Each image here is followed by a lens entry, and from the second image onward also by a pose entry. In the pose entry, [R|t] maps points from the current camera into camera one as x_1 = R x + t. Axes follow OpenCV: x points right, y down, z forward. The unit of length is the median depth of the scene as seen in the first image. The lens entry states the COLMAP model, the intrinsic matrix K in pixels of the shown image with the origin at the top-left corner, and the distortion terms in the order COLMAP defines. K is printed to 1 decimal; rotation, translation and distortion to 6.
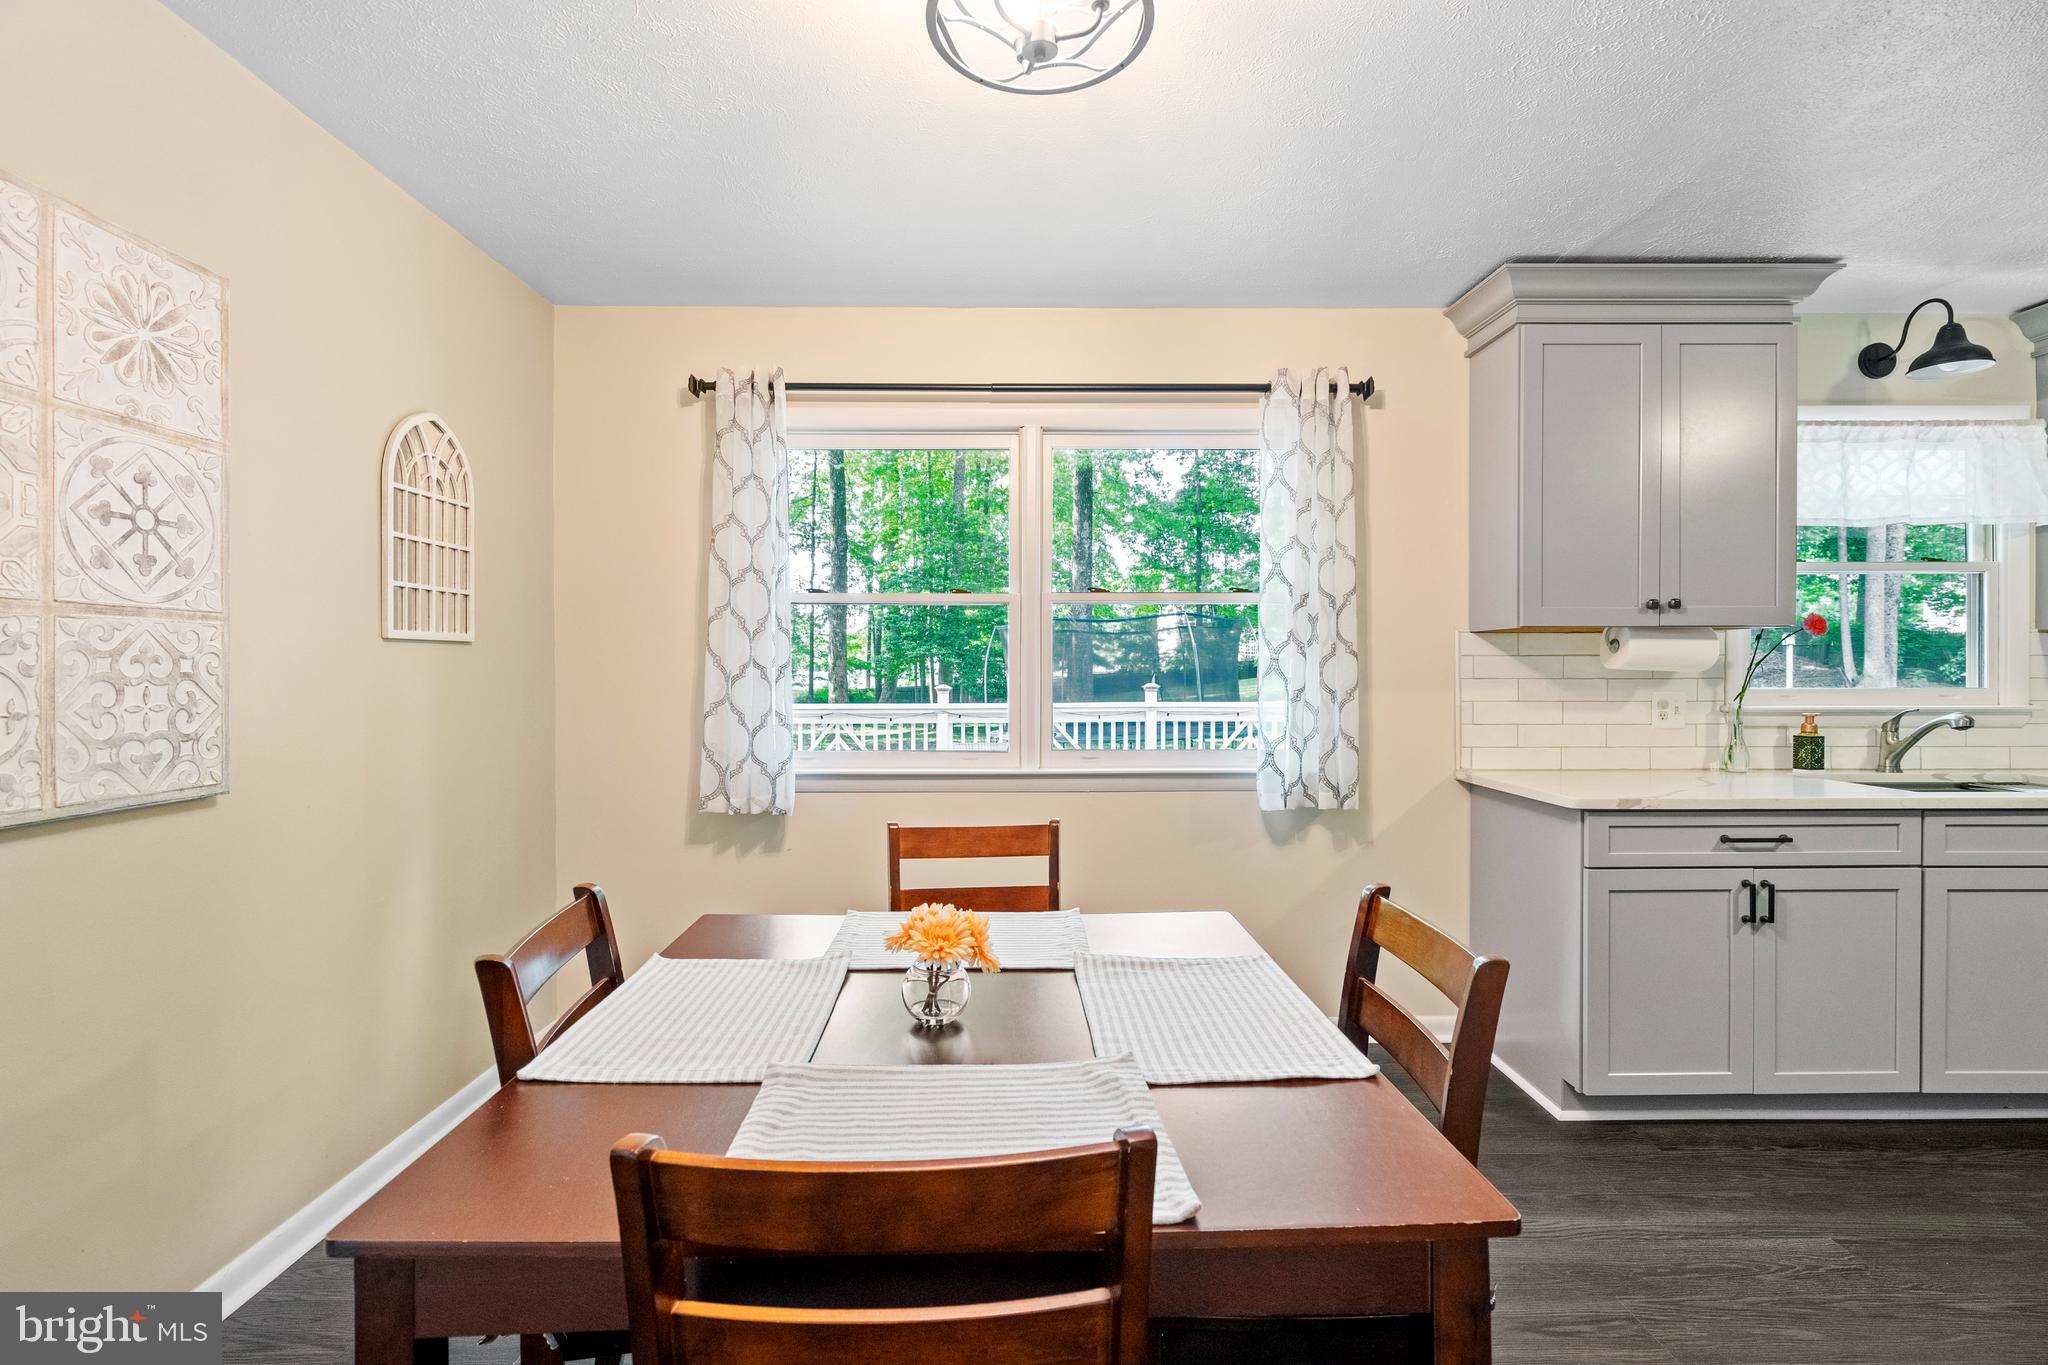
lens RADIAL K [[938.8, 0, 1024.6], [0, 938.8, 689.9], [0, 0, 1]] dist [0.002750, 0.000388]
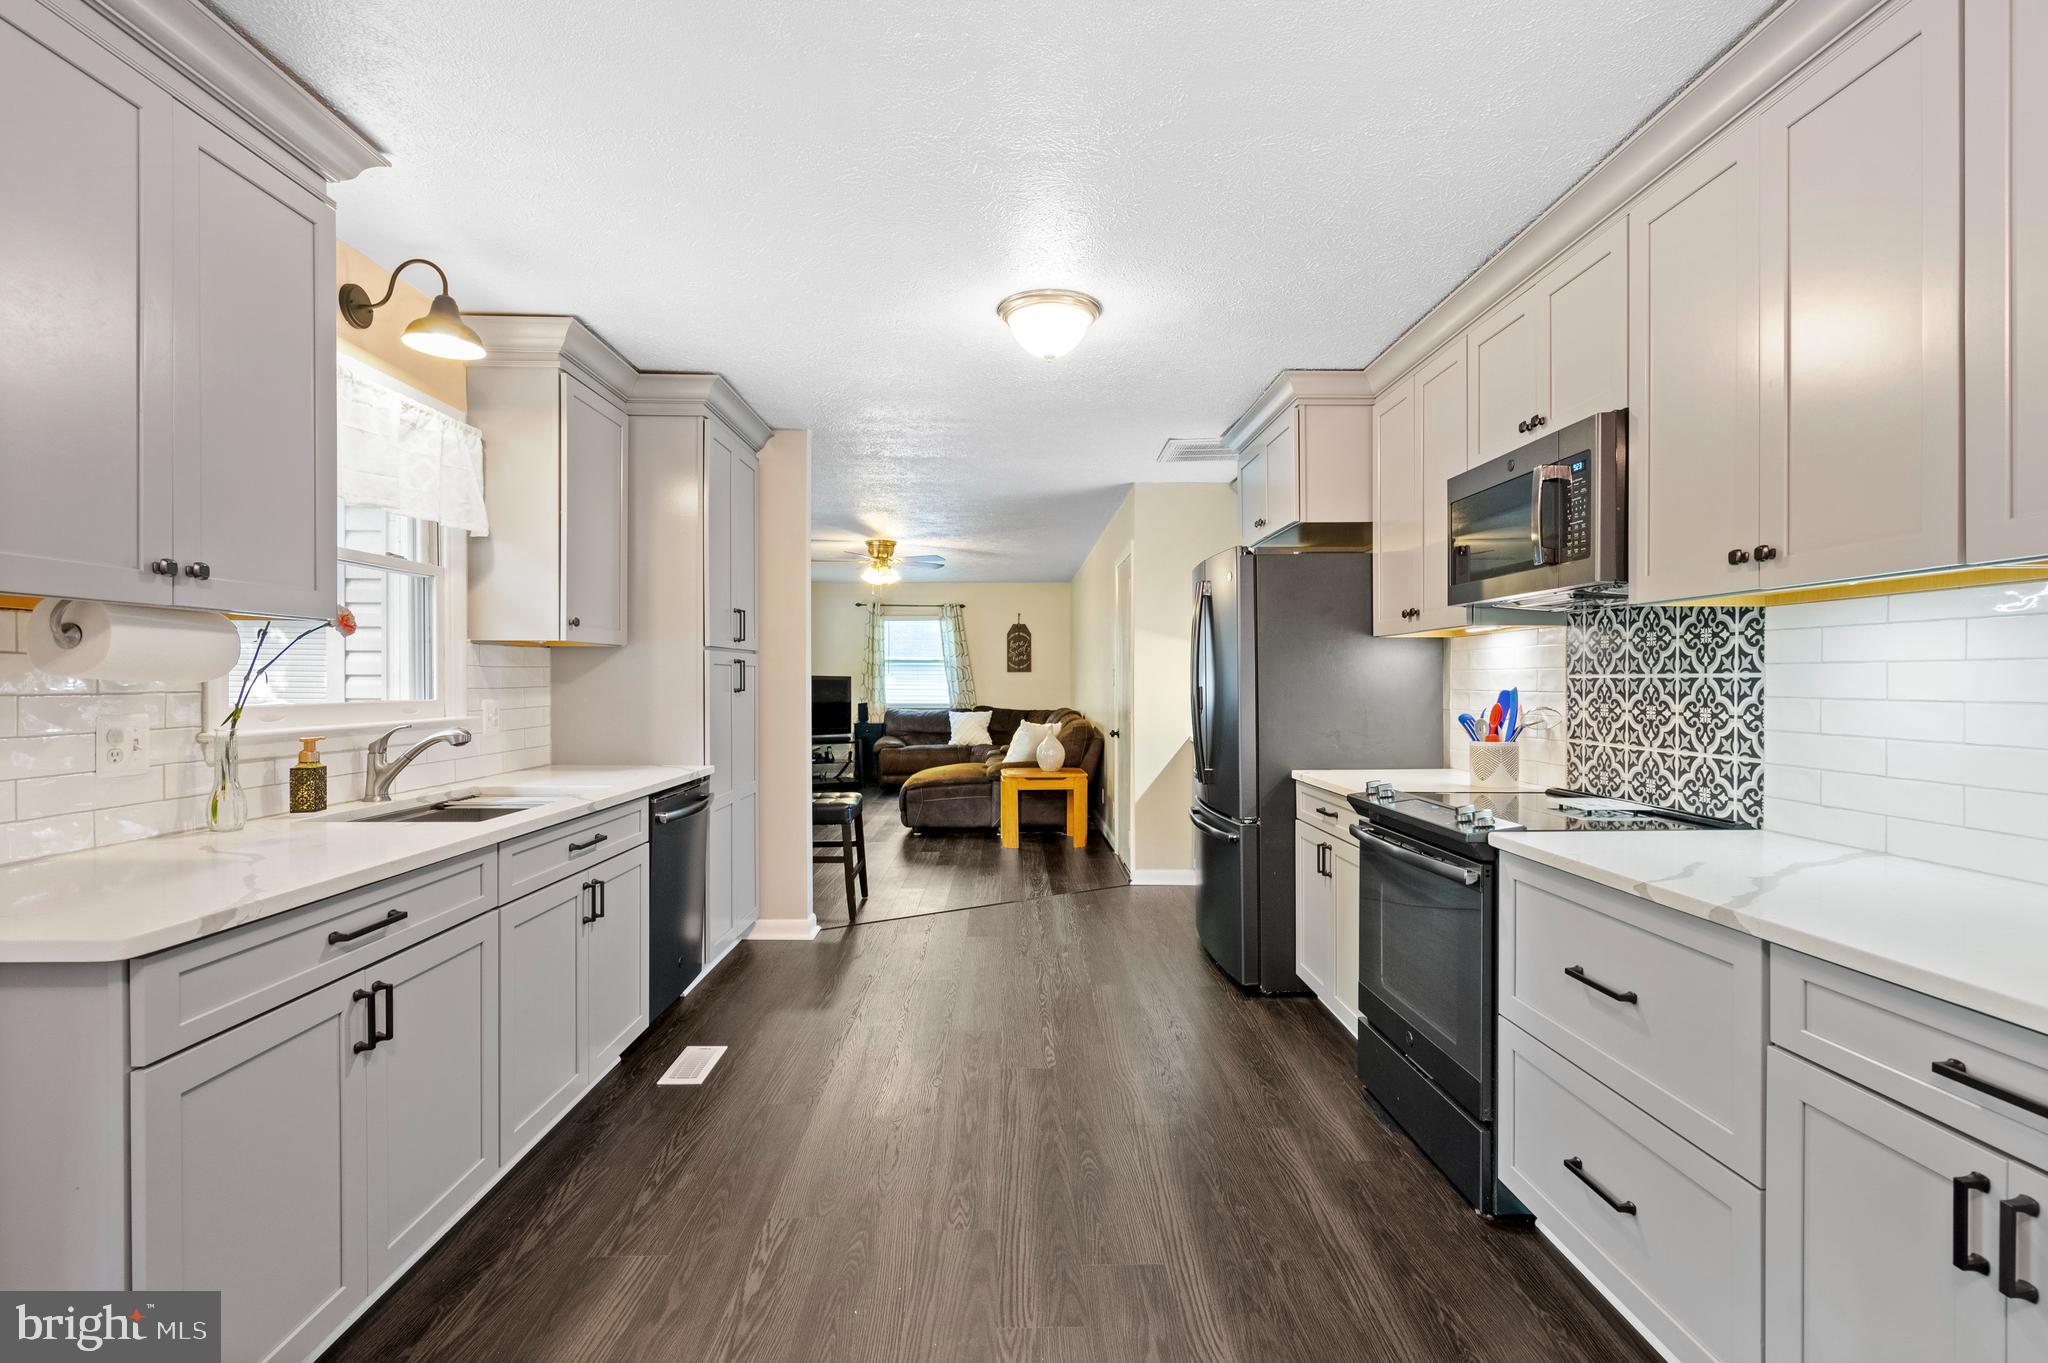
lens RADIAL K [[938.8, 0, 1024.6], [0, 938.8, 688.9], [0, 0, 1]] dist [0.002750, 0.000388]
pose [[-0.014580, -0.006339, 0.999874, 0.075701], [0.019592, 0.999786, 0.006624, -0.008781], [-0.999702, 0.019686, -0.014453, 0.475607]]
